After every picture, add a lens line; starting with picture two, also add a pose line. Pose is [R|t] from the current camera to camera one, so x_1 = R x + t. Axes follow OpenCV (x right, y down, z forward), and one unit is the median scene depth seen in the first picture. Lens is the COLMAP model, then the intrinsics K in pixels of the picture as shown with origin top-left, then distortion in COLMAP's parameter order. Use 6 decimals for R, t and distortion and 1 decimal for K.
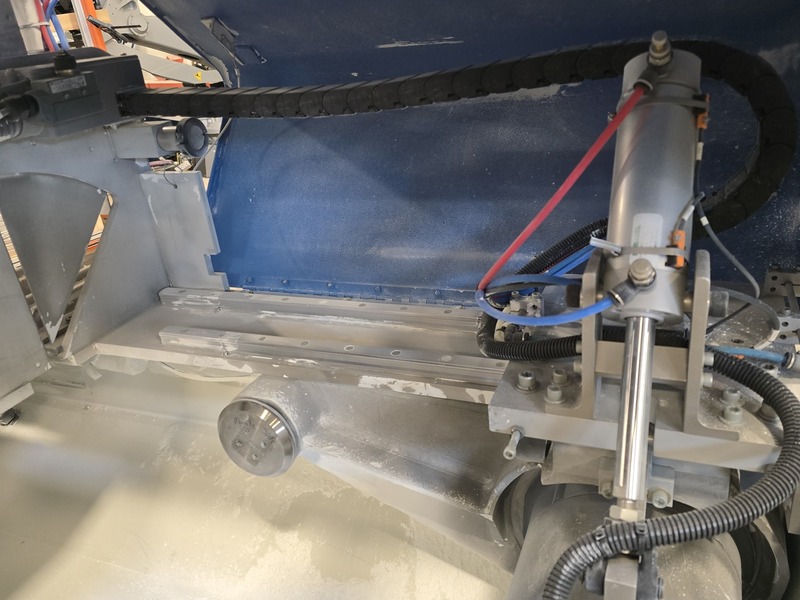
lens RADIAL K [[535.1, 0, 365.2], [0, 535.1, 339.0], [0, 0, 1]] dist [0.058188, -0.047375]
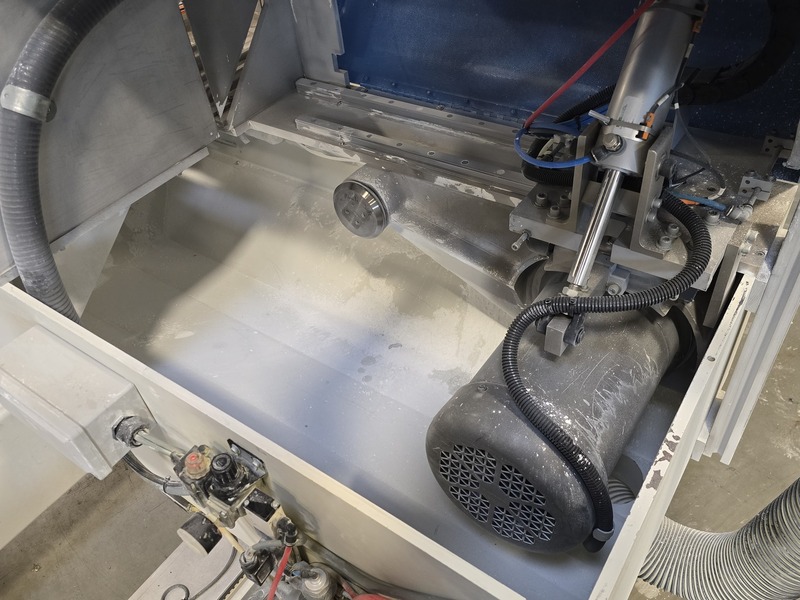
lens RADIAL K [[535.1, 0, 395.4], [0, 535.1, 300.3], [0, 0, 1]] dist [0.058188, -0.047375]
pose [[0.979107, 0.160076, -0.125400, 0.103709], [-0.105801, 0.927667, 0.358106, -0.108199], [0.173654, -0.337356, 0.925222, -0.361029]]
